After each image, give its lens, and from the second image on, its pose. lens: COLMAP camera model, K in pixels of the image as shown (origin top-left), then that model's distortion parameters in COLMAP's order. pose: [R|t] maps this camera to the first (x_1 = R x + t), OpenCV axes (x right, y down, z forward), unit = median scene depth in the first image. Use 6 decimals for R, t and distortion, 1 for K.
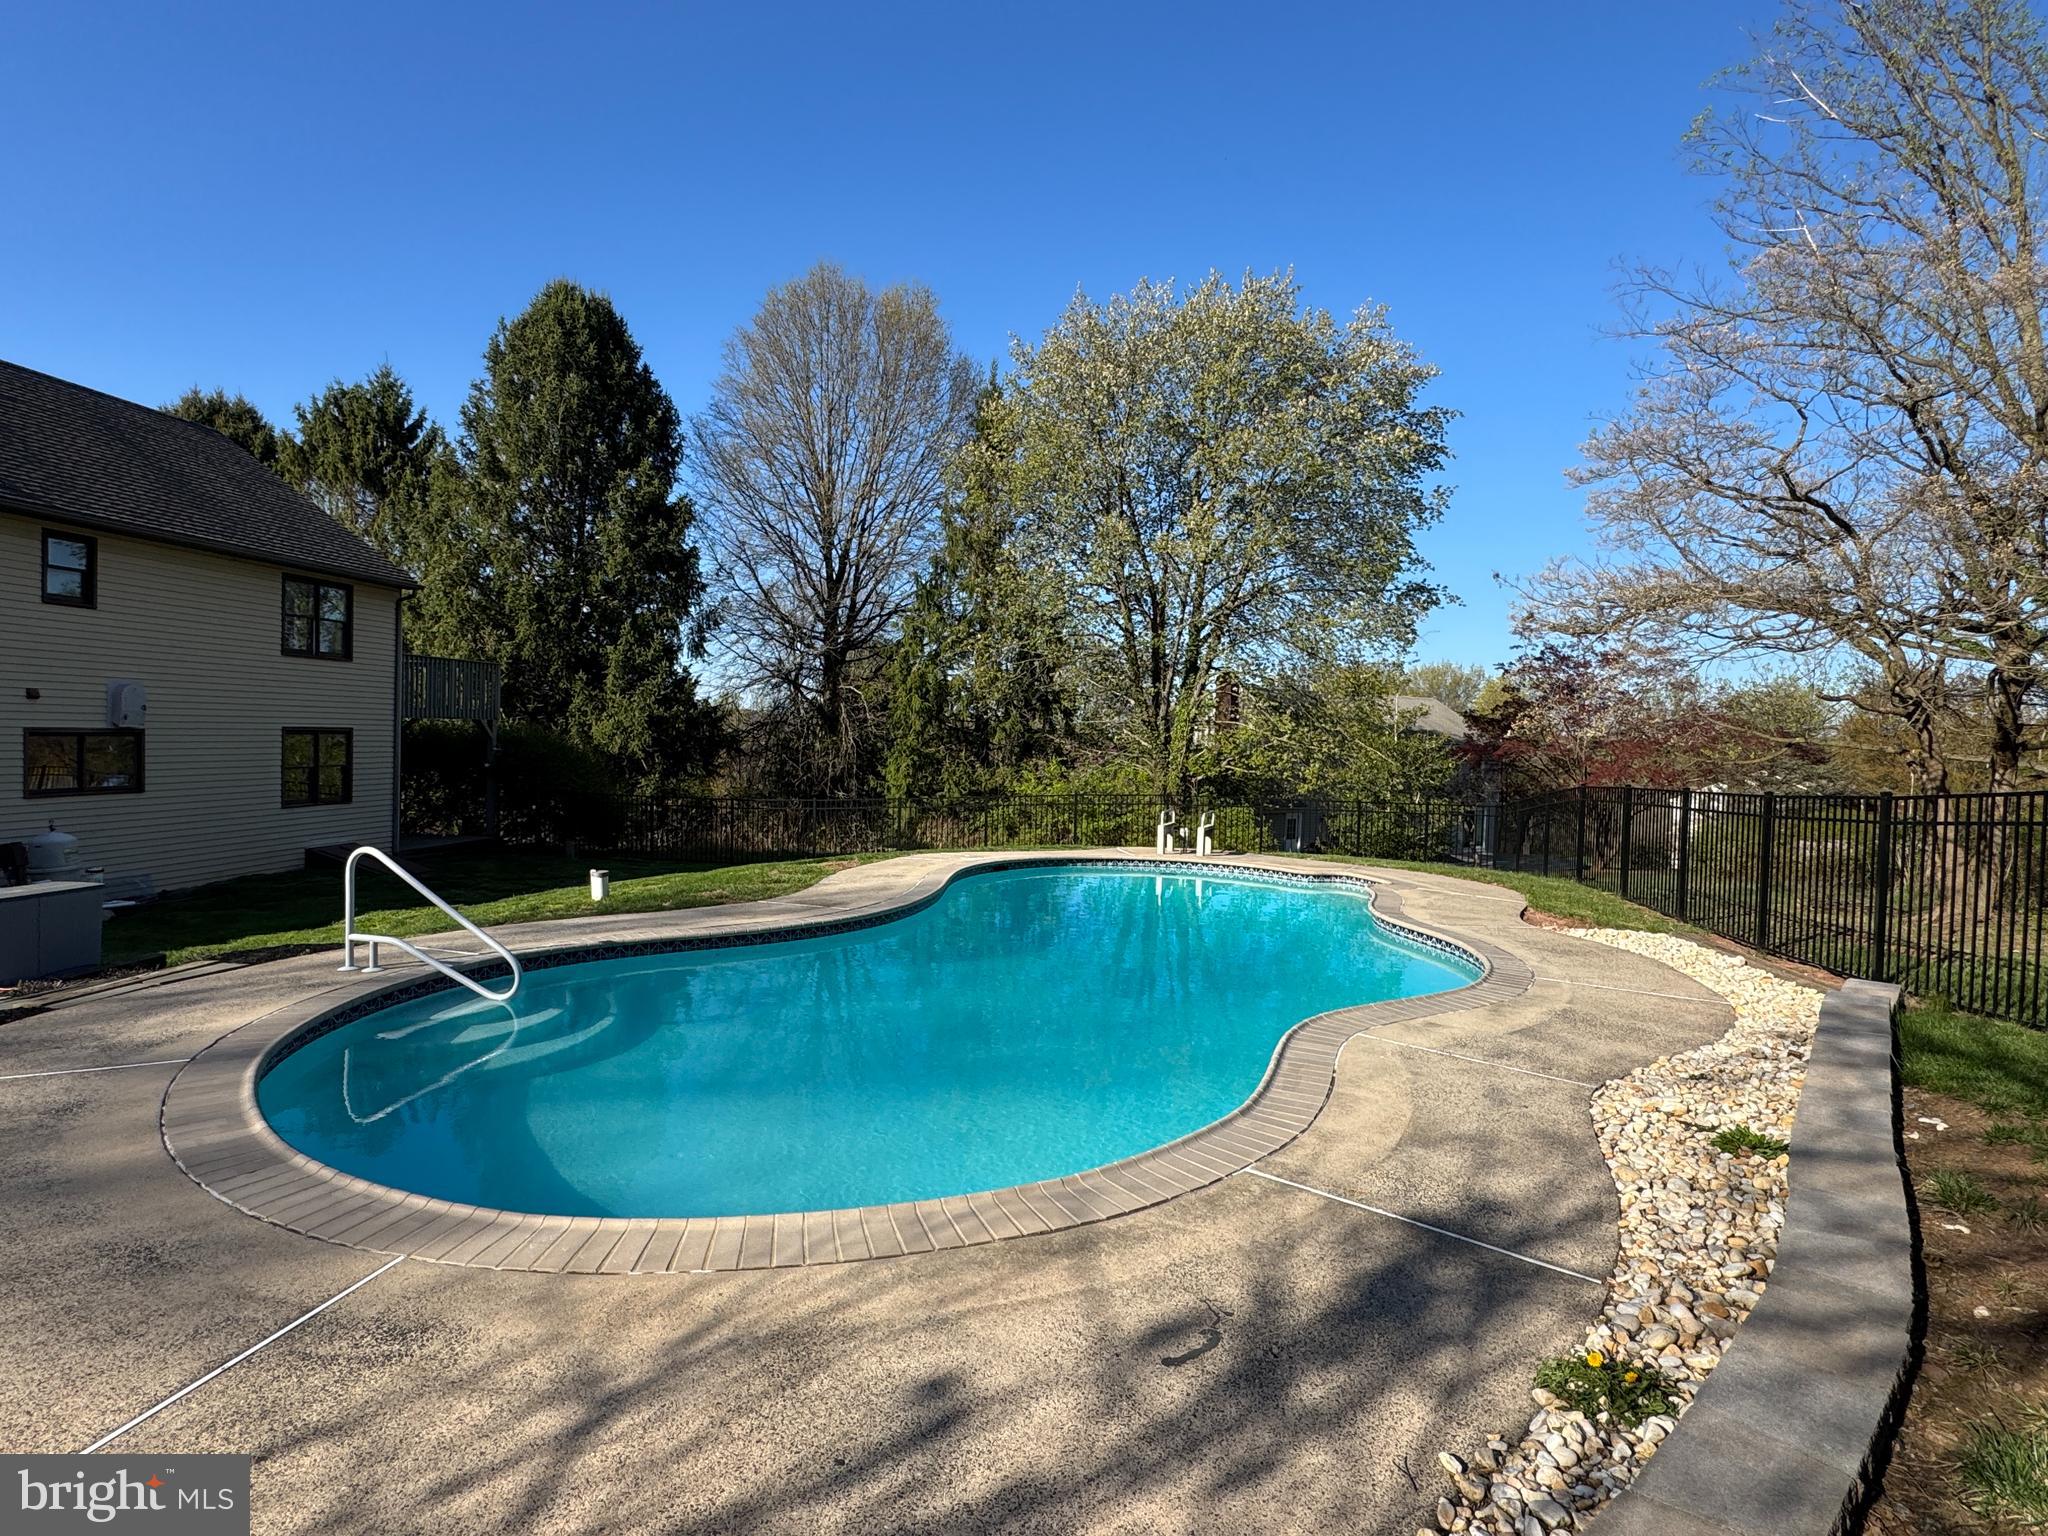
lens RADIAL K [[1062.6, 0, 1024.0], [0, 1062.6, 768.0], [0, 0, 1]] dist [-0.007950, 0.000526]
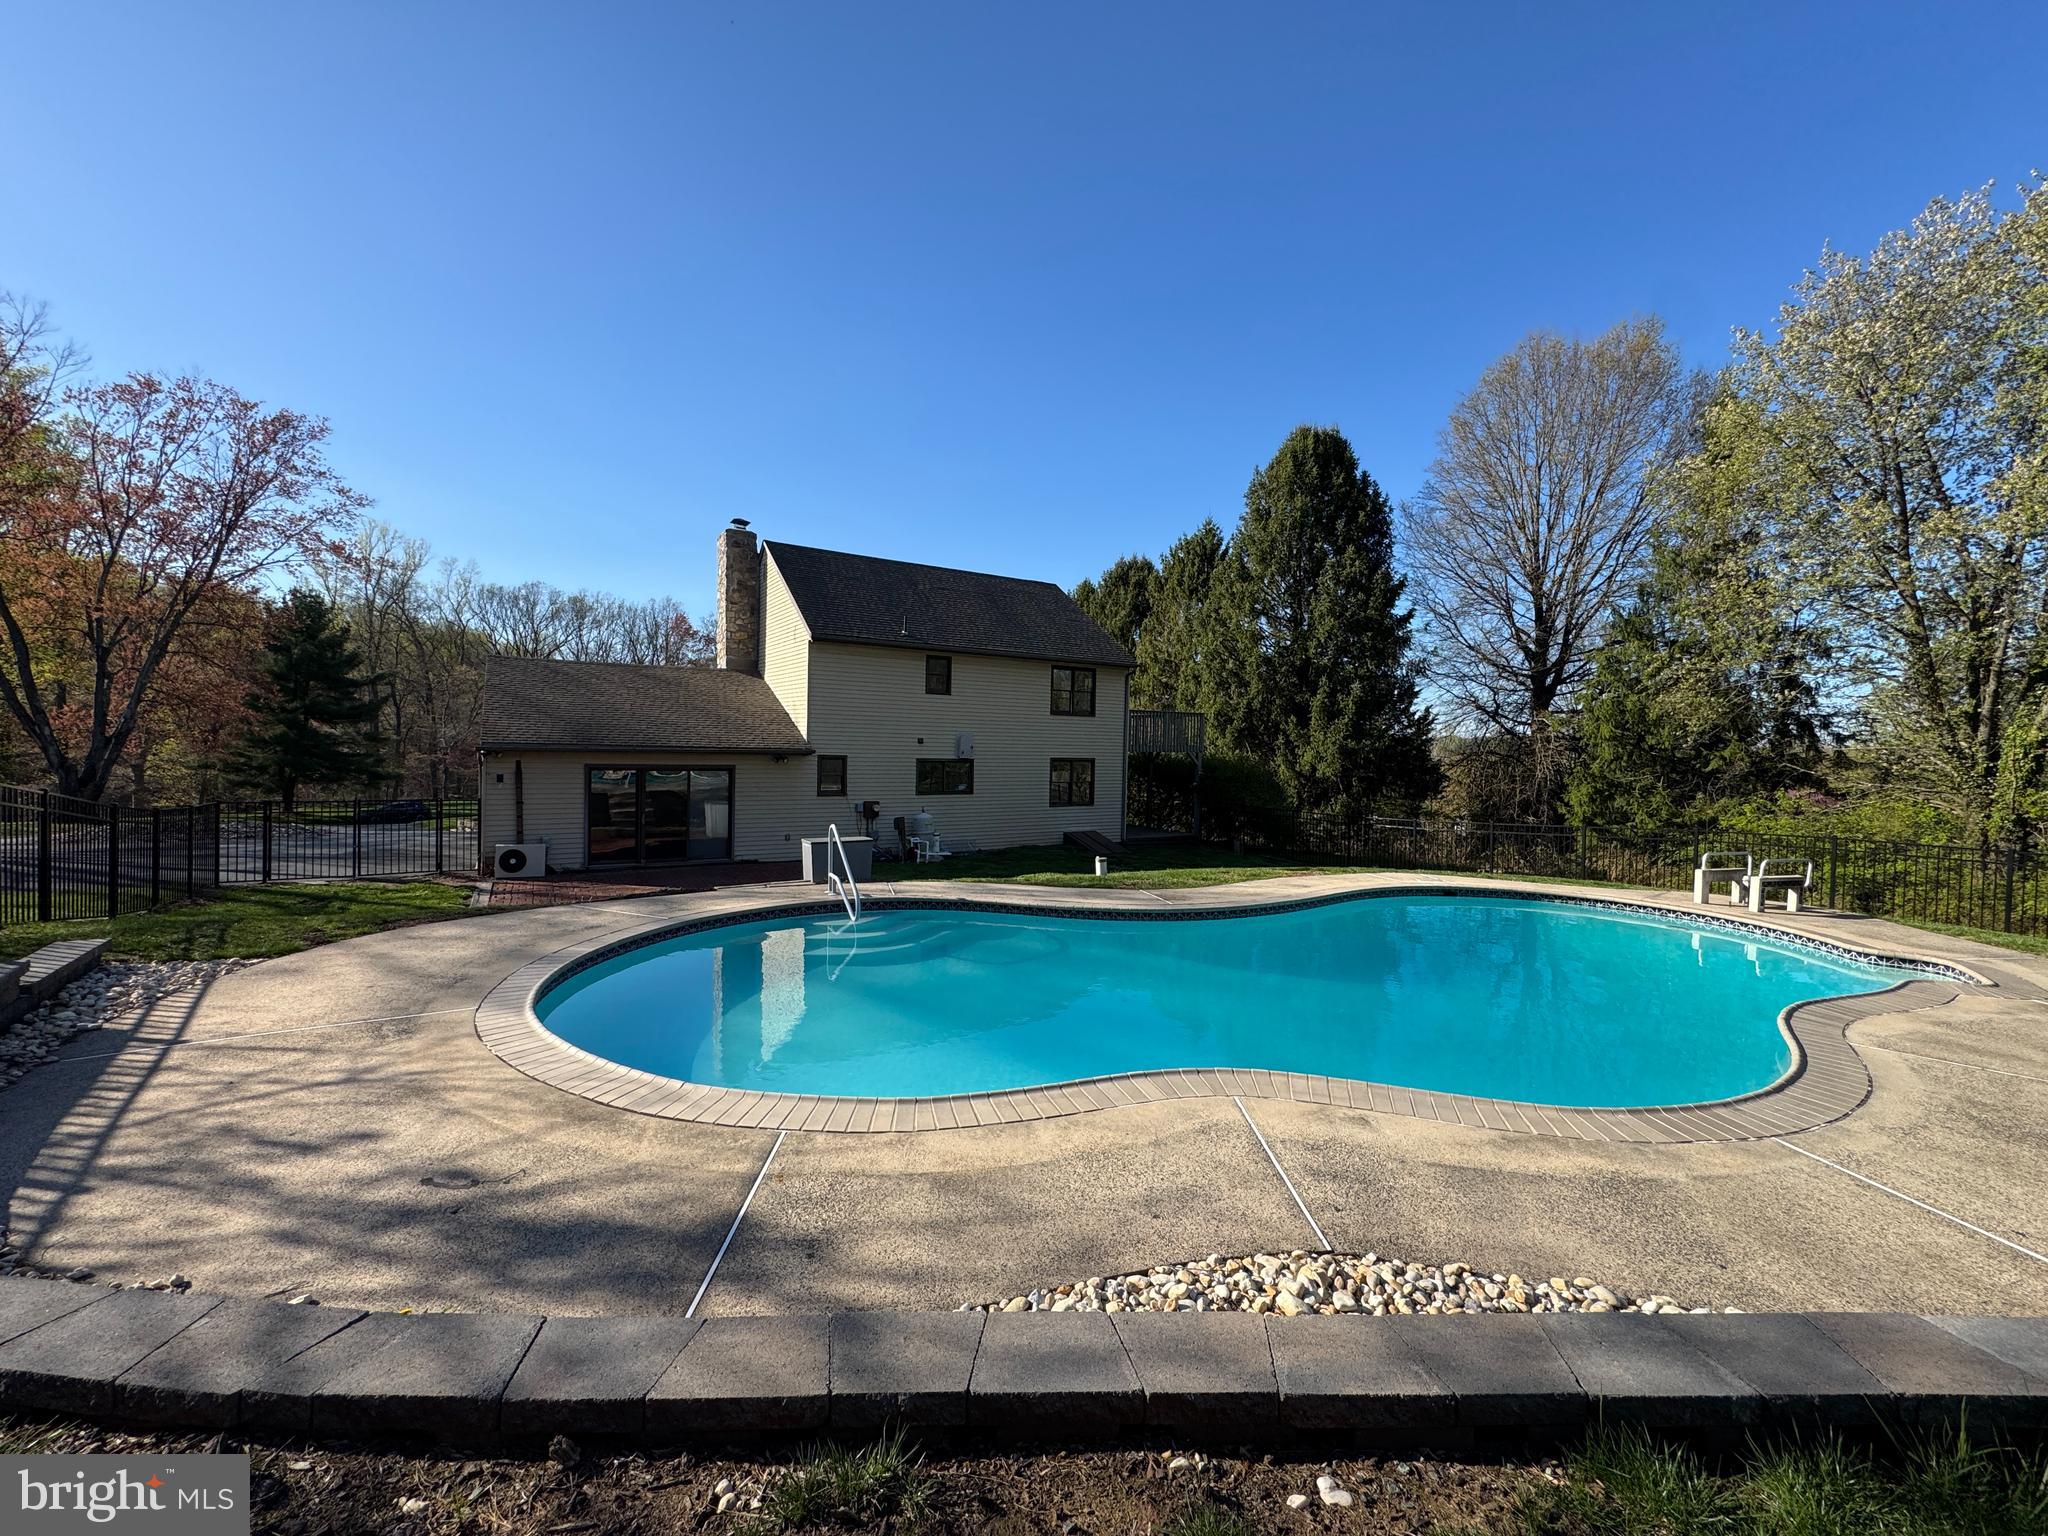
lens RADIAL K [[814.7, 0, 1024.0], [0, 814.7, 768.0], [0, 0, 1]] dist [-0.004397, -0.000405]
pose [[0.643335, 0.005457, -0.765565, 0.246415], [-0.026101, 0.999550, -0.014809, -0.002503], [0.765140, 0.029510, 0.643188, 0.145366]]
